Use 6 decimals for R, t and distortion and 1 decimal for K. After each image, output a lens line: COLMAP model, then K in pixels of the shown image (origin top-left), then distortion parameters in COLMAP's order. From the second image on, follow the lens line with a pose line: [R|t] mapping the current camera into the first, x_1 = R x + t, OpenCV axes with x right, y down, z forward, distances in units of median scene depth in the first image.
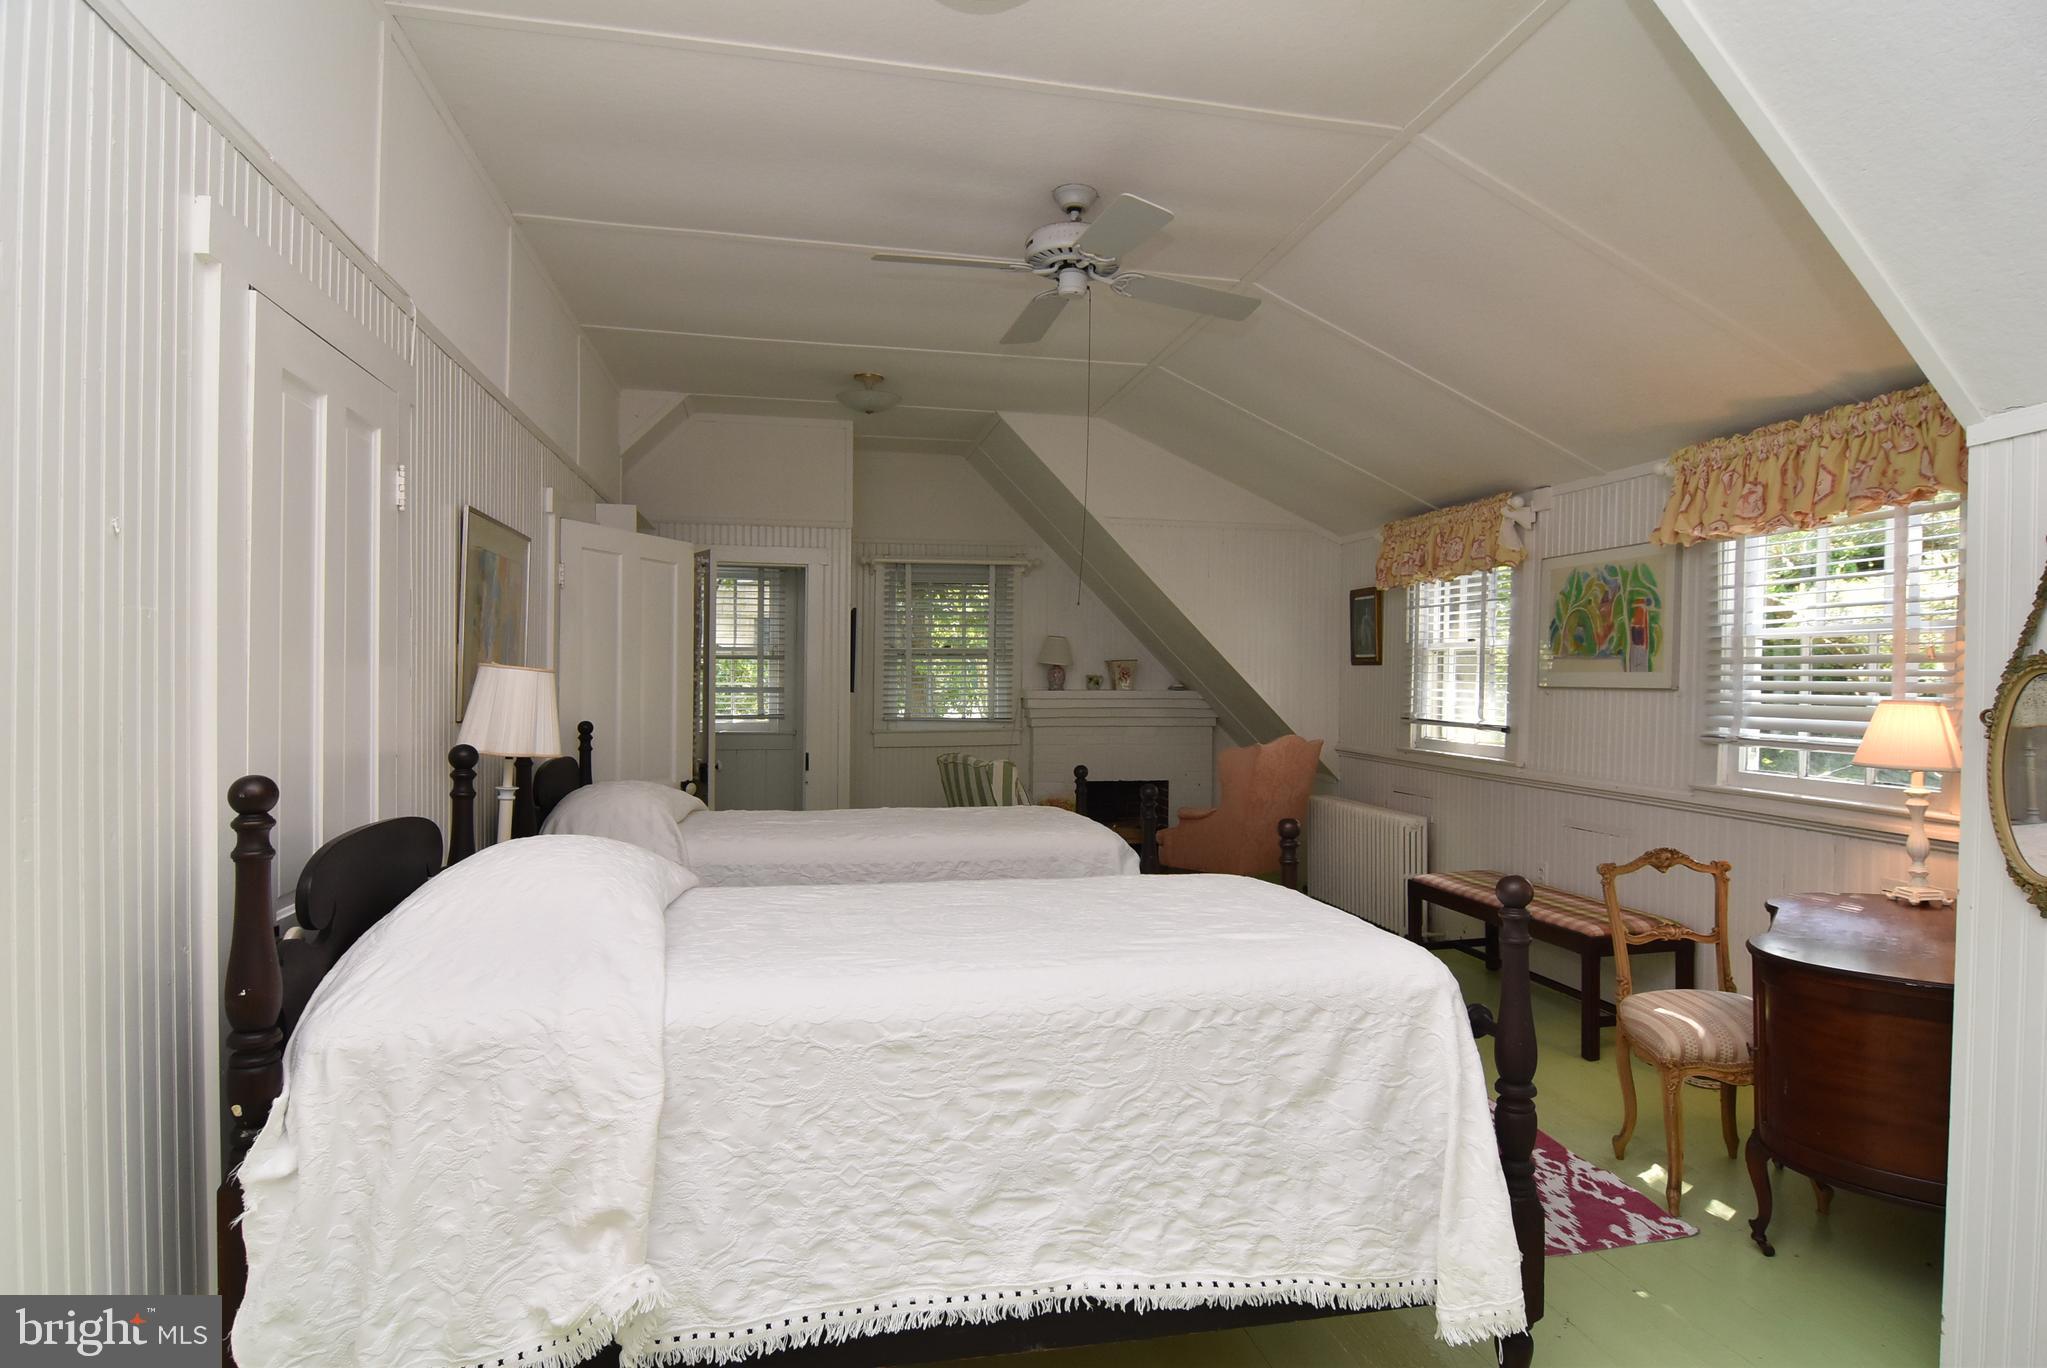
lens RADIAL K [[1111.7, 0, 1022.5], [0, 1111.7, 684.6], [0, 0, 1]] dist [-0.010793, -0.010535]
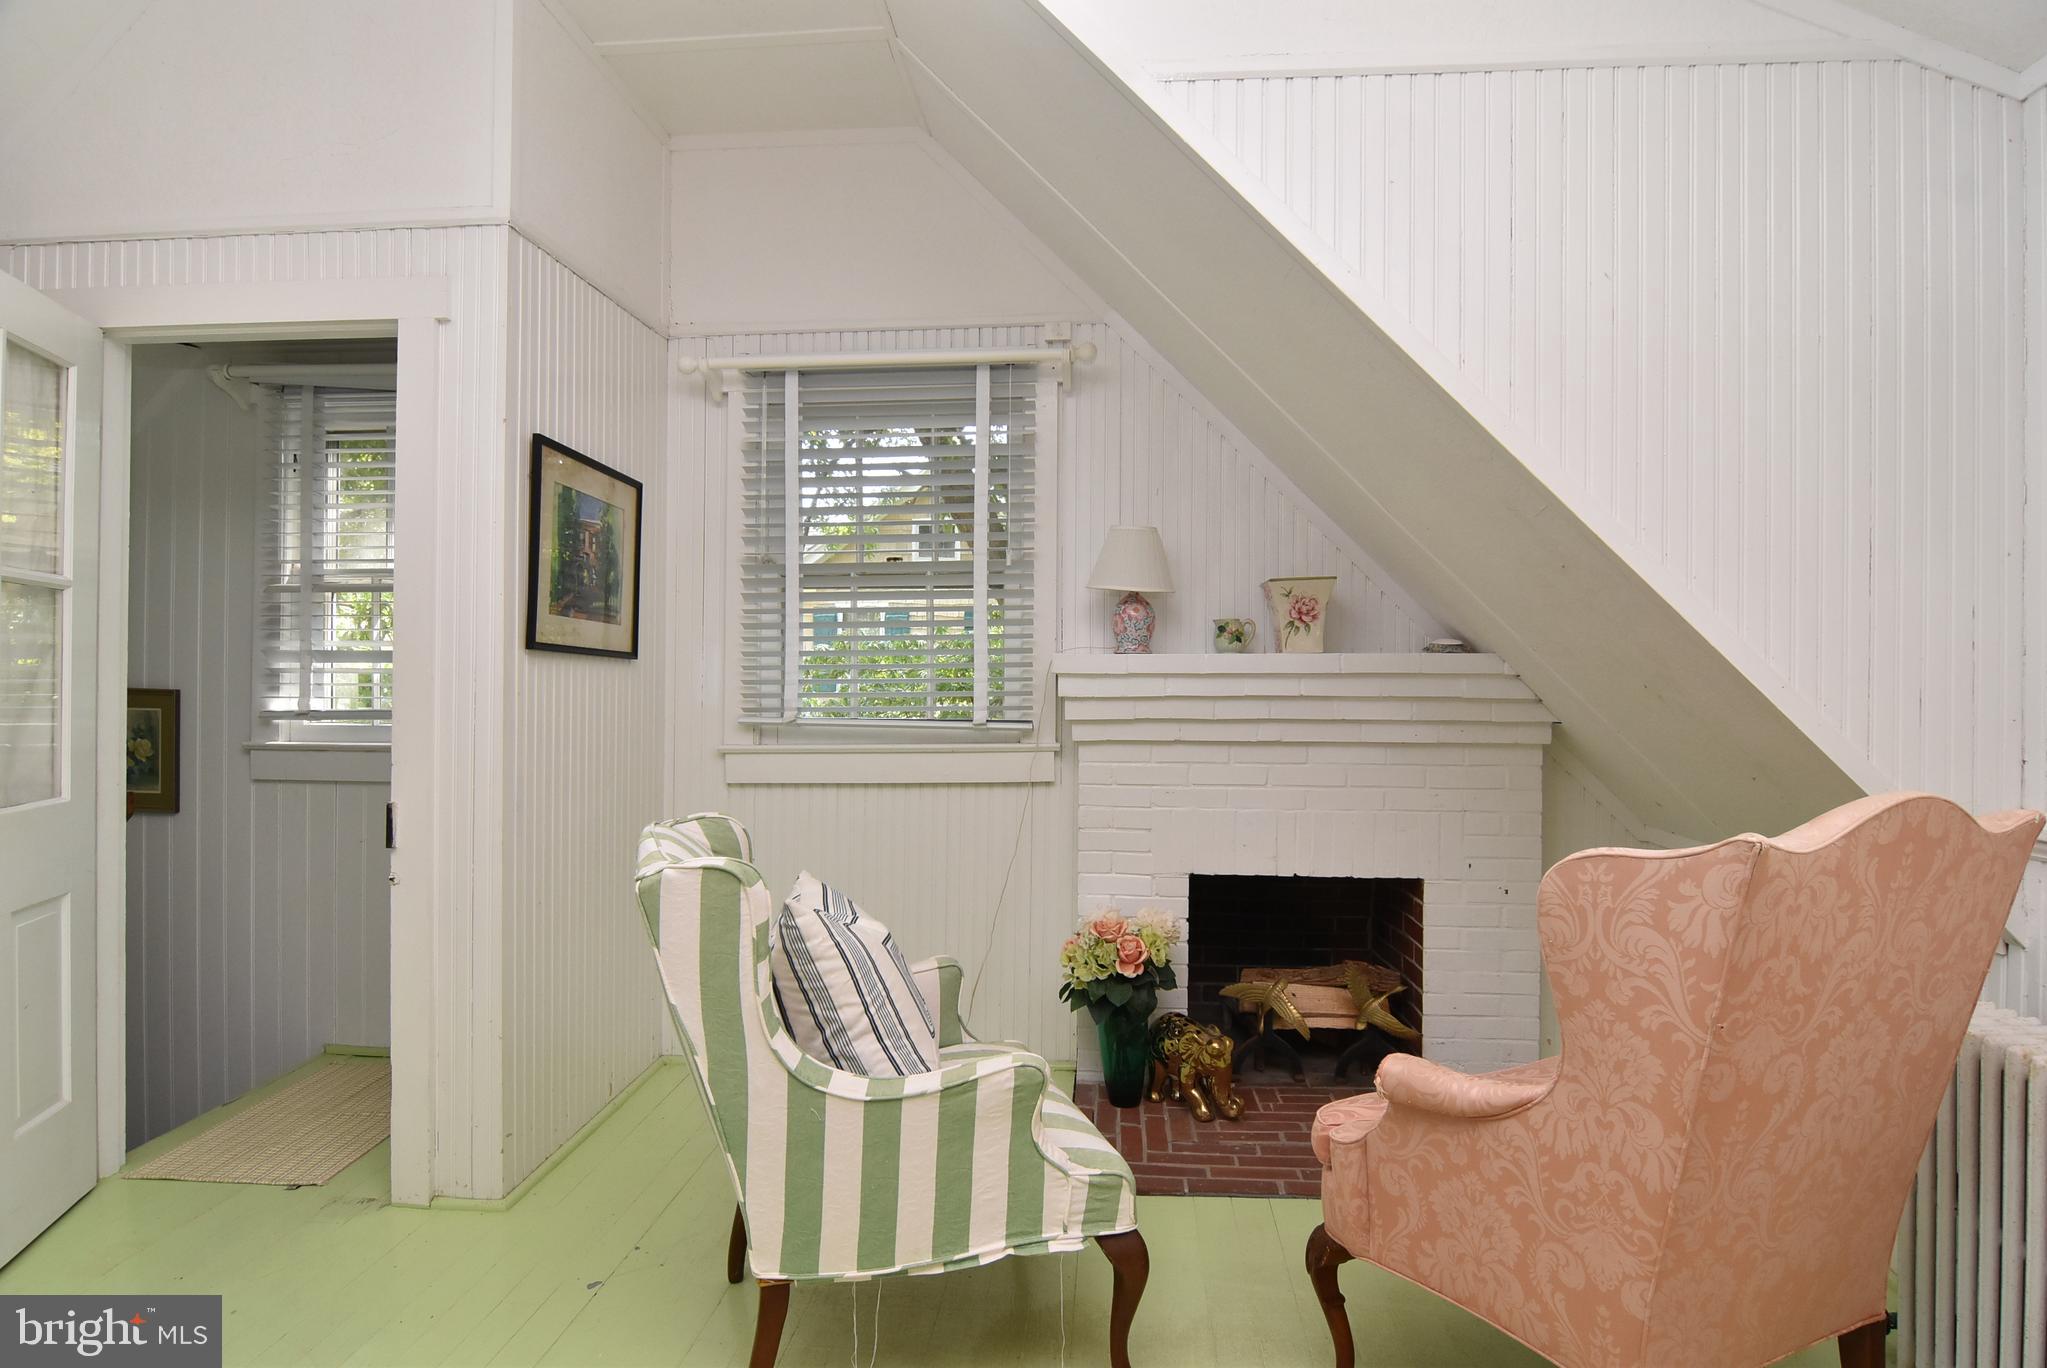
lens RADIAL K [[1111.7, 0, 1029.4], [0, 1111.7, 678.7], [0, 0, 1]] dist [-0.010793, -0.010535]
pose [[0.961239, -0.011038, -0.275497, 0.105961], [0.010431, 0.999939, -0.003671, 0.014887], [0.275520, 0.000655, 0.961295, 0.581989]]
